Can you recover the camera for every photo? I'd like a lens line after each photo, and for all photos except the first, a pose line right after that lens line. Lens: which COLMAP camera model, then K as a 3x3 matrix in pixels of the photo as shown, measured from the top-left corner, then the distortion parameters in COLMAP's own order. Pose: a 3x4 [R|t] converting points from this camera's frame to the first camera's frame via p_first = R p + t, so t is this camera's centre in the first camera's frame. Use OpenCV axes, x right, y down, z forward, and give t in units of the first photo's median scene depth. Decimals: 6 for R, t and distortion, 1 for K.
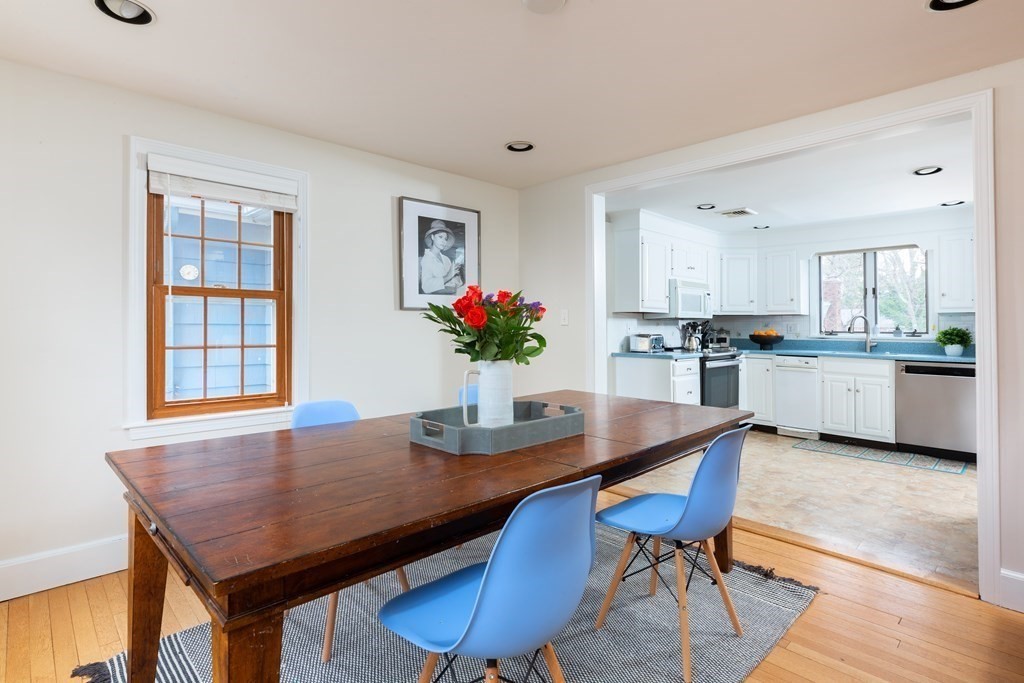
lens RADIAL K [[514.7, 0, 452.4], [0, 514.7, 314.3], [0, 0, 1]] dist [0.003140, -0.000565]
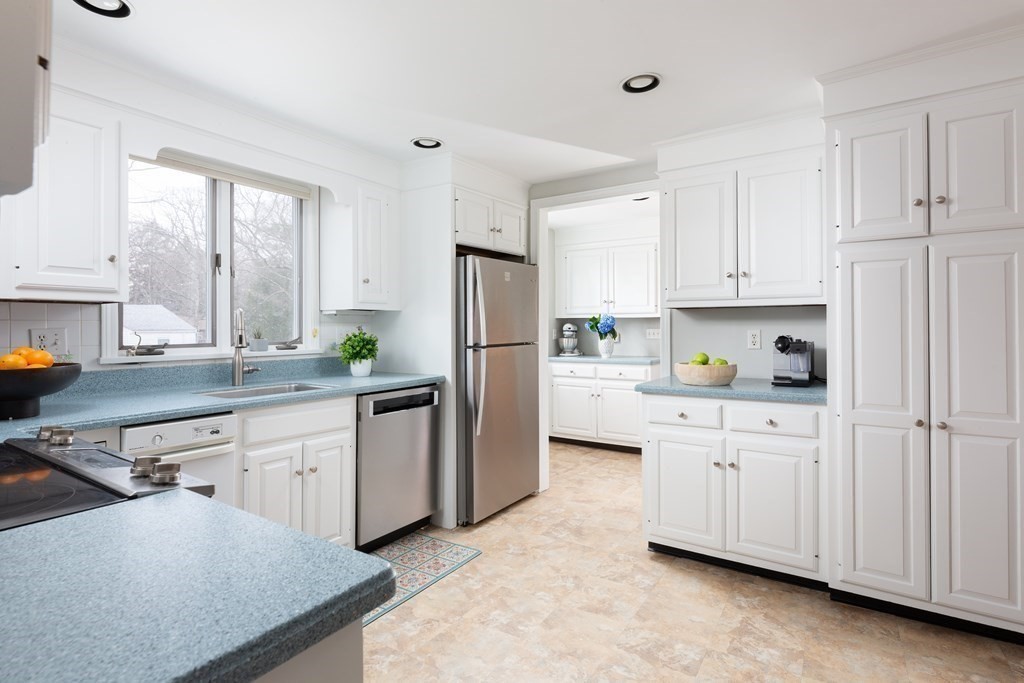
lens RADIAL K [[525.9, 0, 532.1], [0, 525.9, 323.4], [0, 0, 1]] dist [0.001169, 0.000461]
pose [[-0.317617, 0.003788, 0.948212, 0.246778], [-0.015753, 0.999833, -0.009271, 0.015113], [-0.948088, -0.017881, -0.317504, 0.889115]]
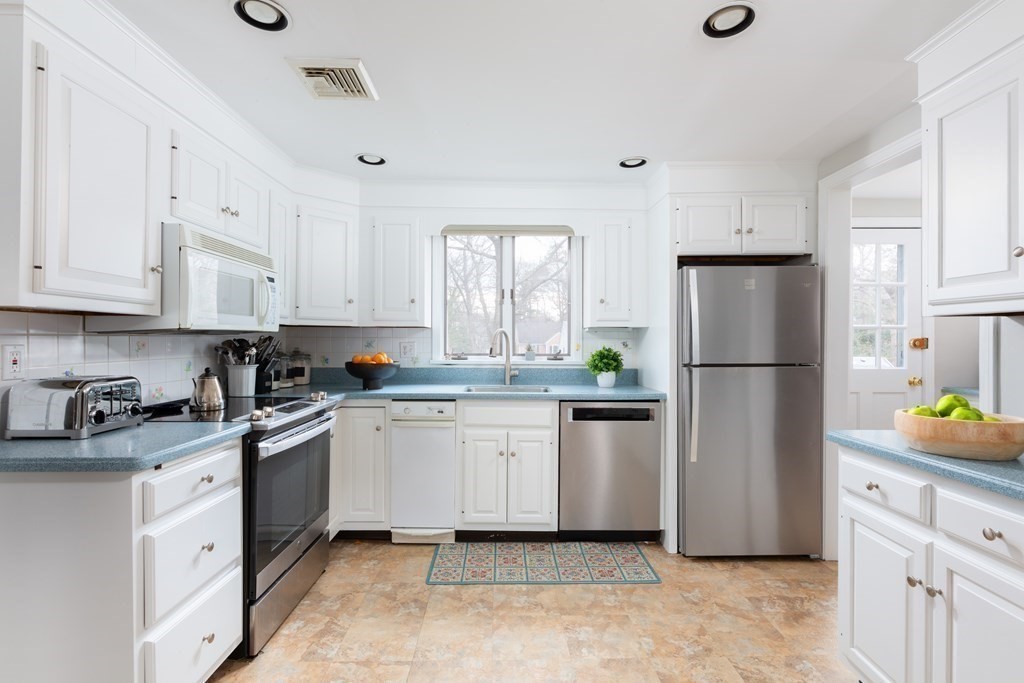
lens RADIAL K [[514.7, 0, 508.1], [0, 514.7, 337.1], [0, 0, 1]] dist [0.003140, -0.000565]
pose [[0.640037, 0.002000, 0.768341, 0.295238], [-0.015317, 0.999831, 0.010157, 0.005358], [-0.768191, -0.018269, 0.639960, 0.572549]]
